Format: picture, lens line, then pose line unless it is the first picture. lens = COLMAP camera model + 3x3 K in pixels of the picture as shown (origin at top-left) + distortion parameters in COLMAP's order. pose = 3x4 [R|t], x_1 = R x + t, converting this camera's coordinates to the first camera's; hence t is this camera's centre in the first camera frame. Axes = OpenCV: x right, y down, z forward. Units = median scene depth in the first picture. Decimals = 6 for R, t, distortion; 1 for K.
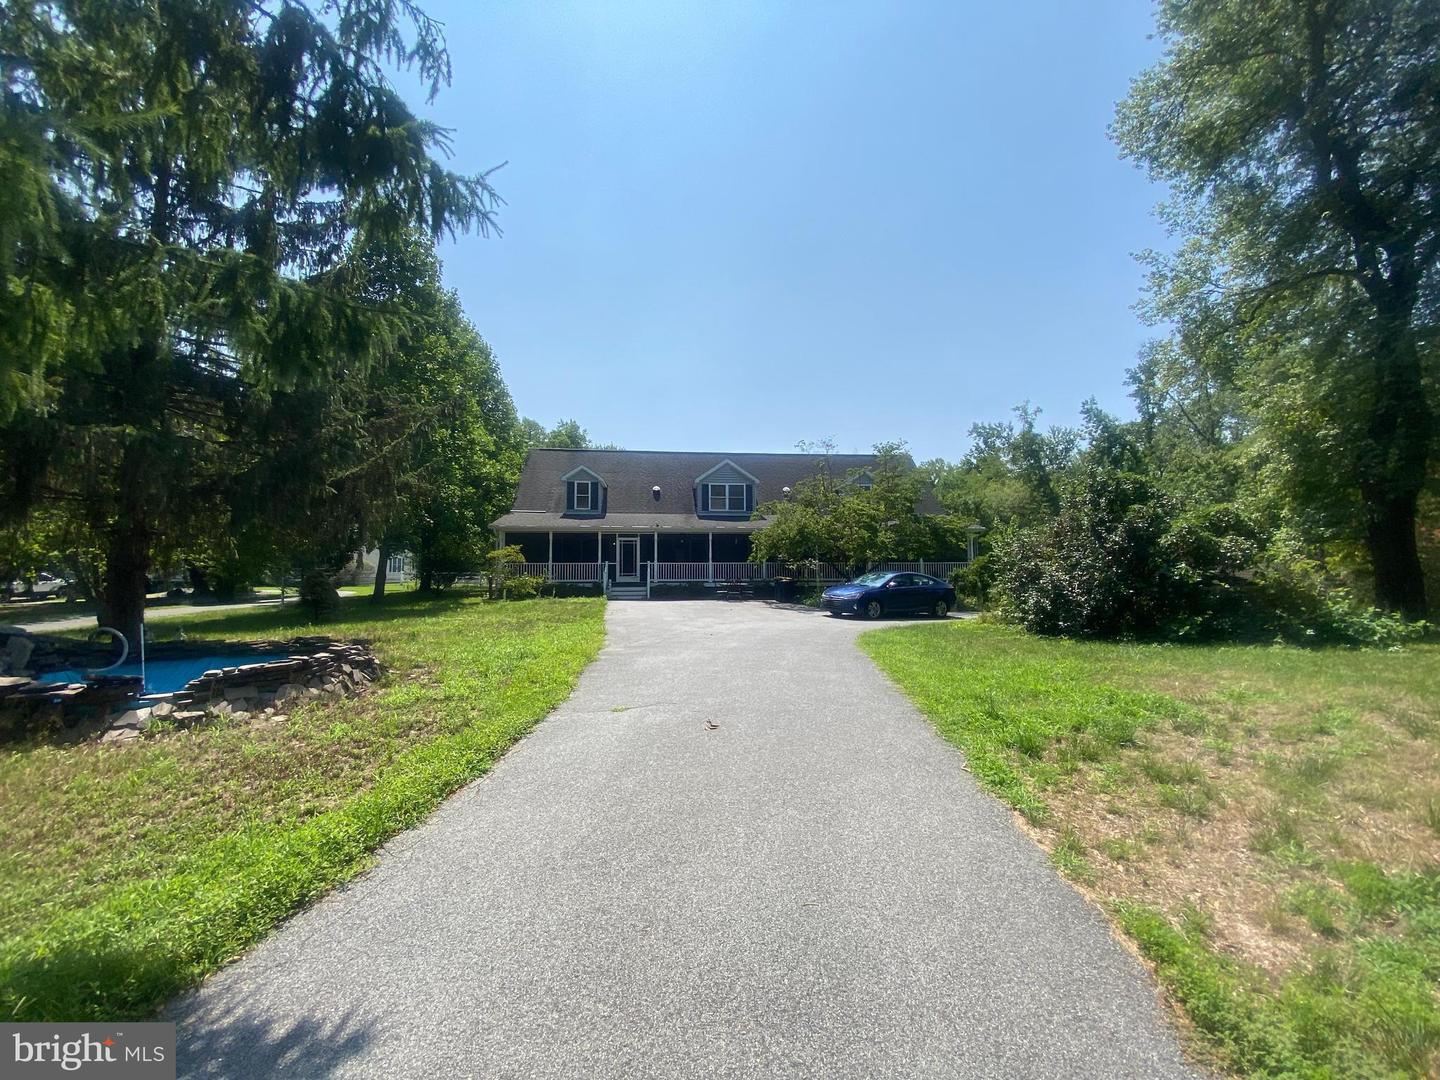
lens RADIAL K [[575.7, 0, 706.2], [0, 575.7, 545.0], [0, 0, 1]] dist [0.003762, -0.013407]
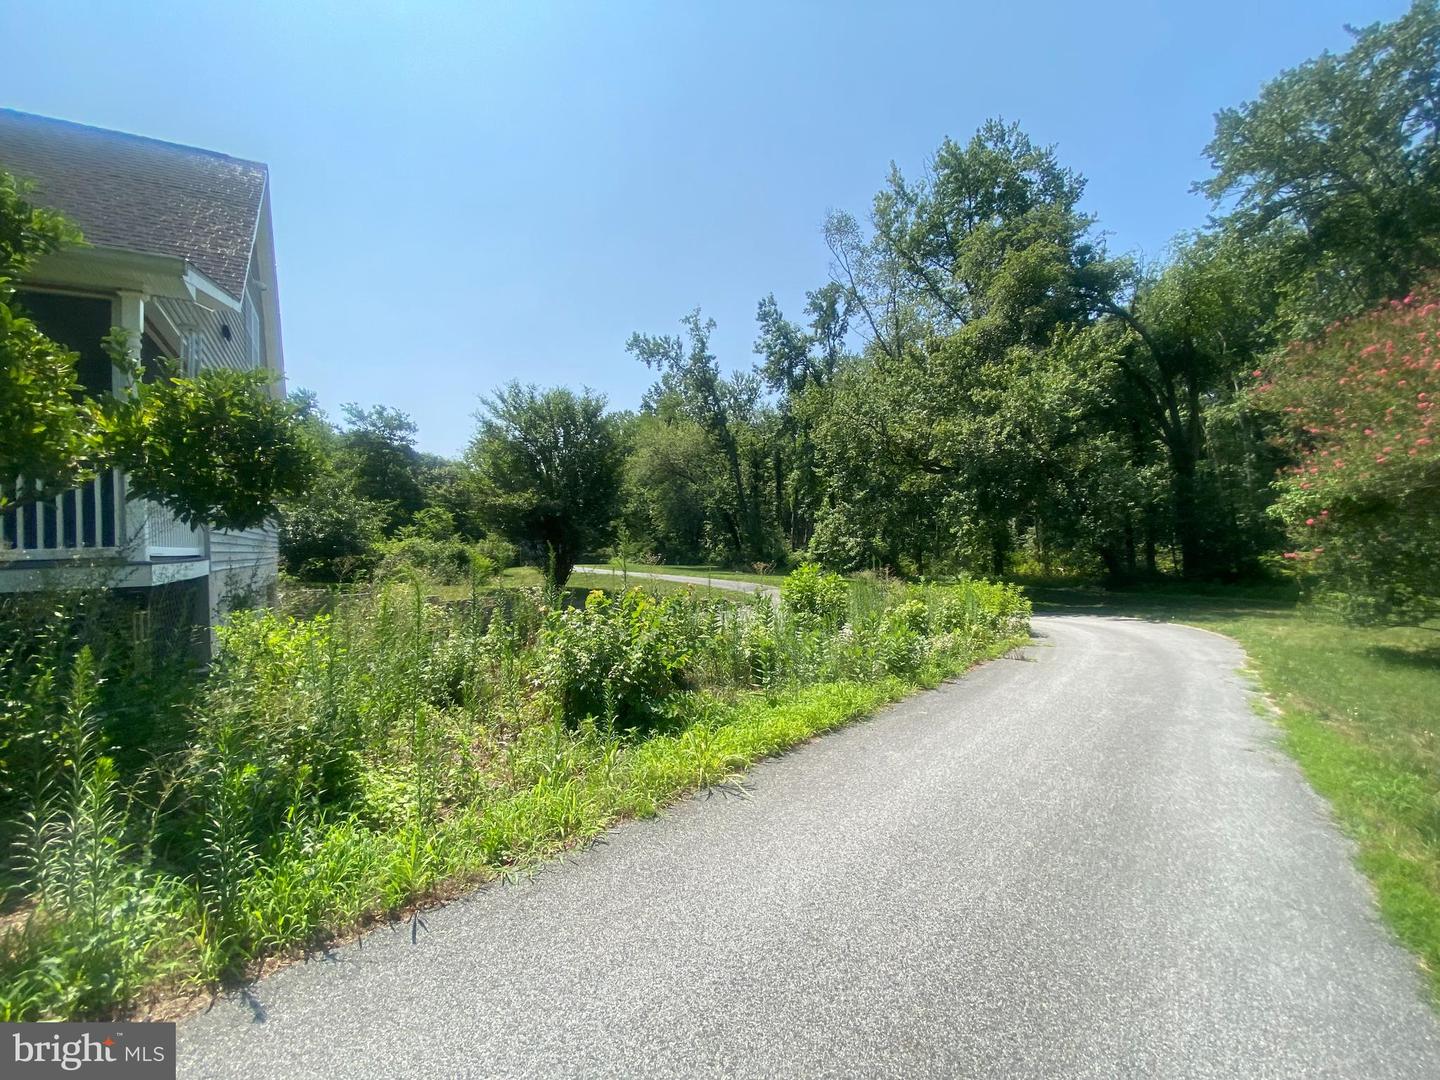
lens RADIAL K [[575.7, 0, 721.5], [0, 575.7, 537.2], [0, 0, 1]] dist [0.003762, -0.013407]
pose [[0.879840, -0.015653, 0.475013, 0.805206], [-0.003521, 0.999215, 0.039449, 0.051821], [-0.475257, -0.036382, 0.879094, 1.146236]]
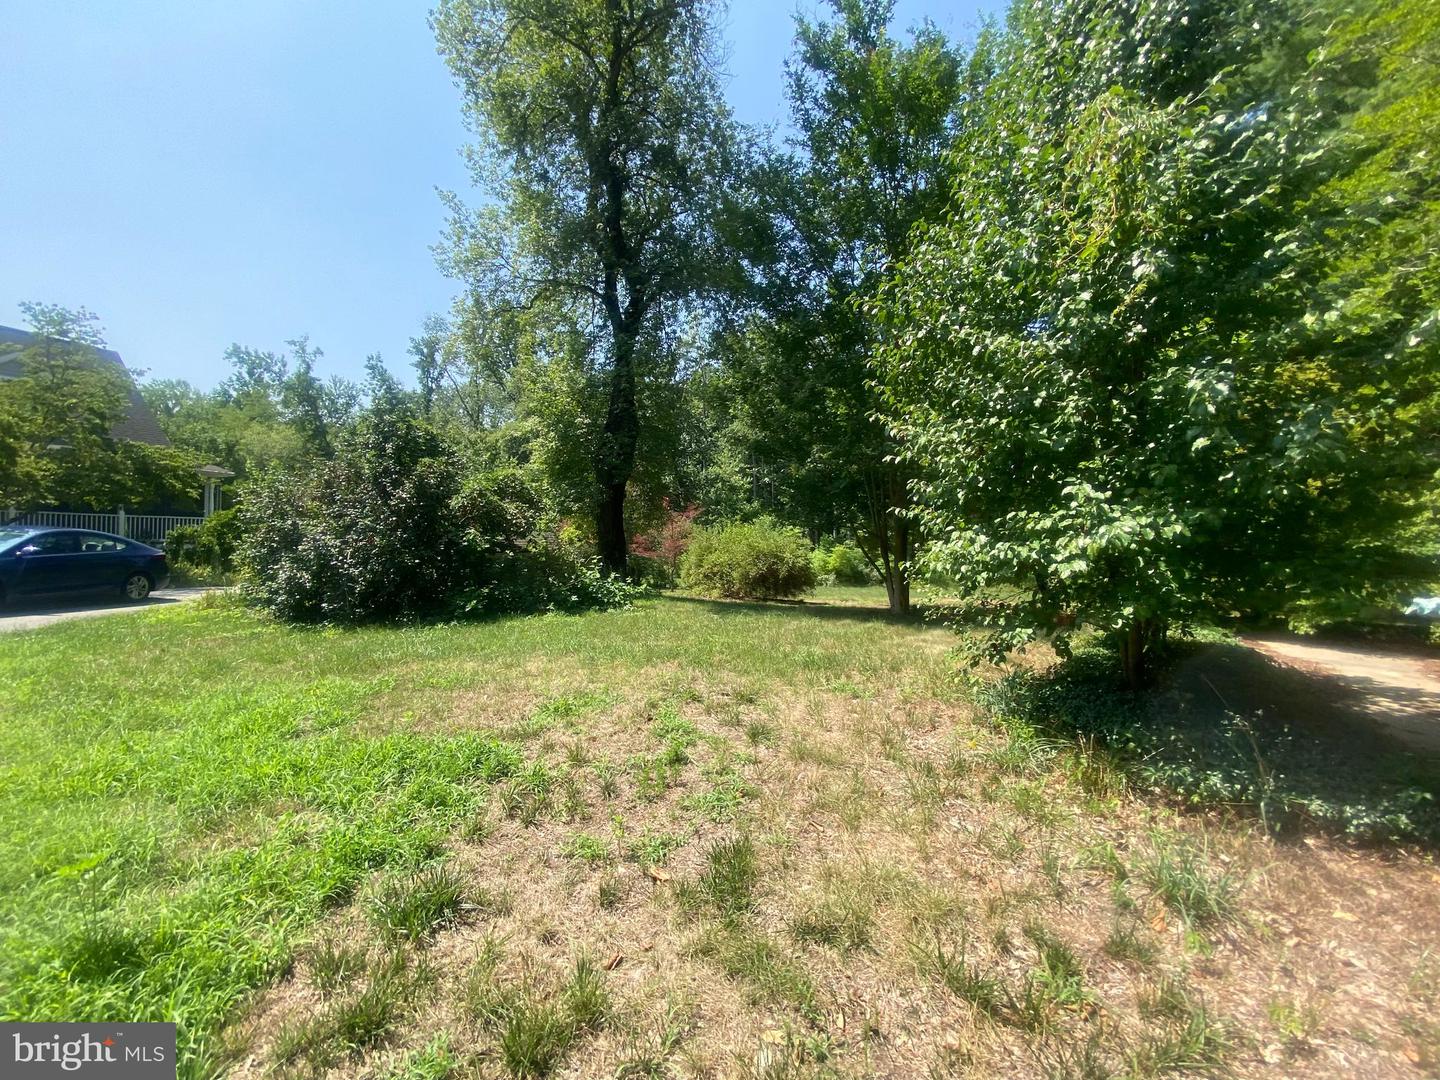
lens RADIAL K [[575.7, 0, 724.1], [0, 575.7, 535.5], [0, 0, 1]] dist [0.003762, -0.013407]
pose [[0.409936, 0.021881, 0.911852, 0.101767], [-0.067530, 0.997697, 0.006419, 0.005832], [-0.909611, -0.064209, 0.410469, 0.159218]]
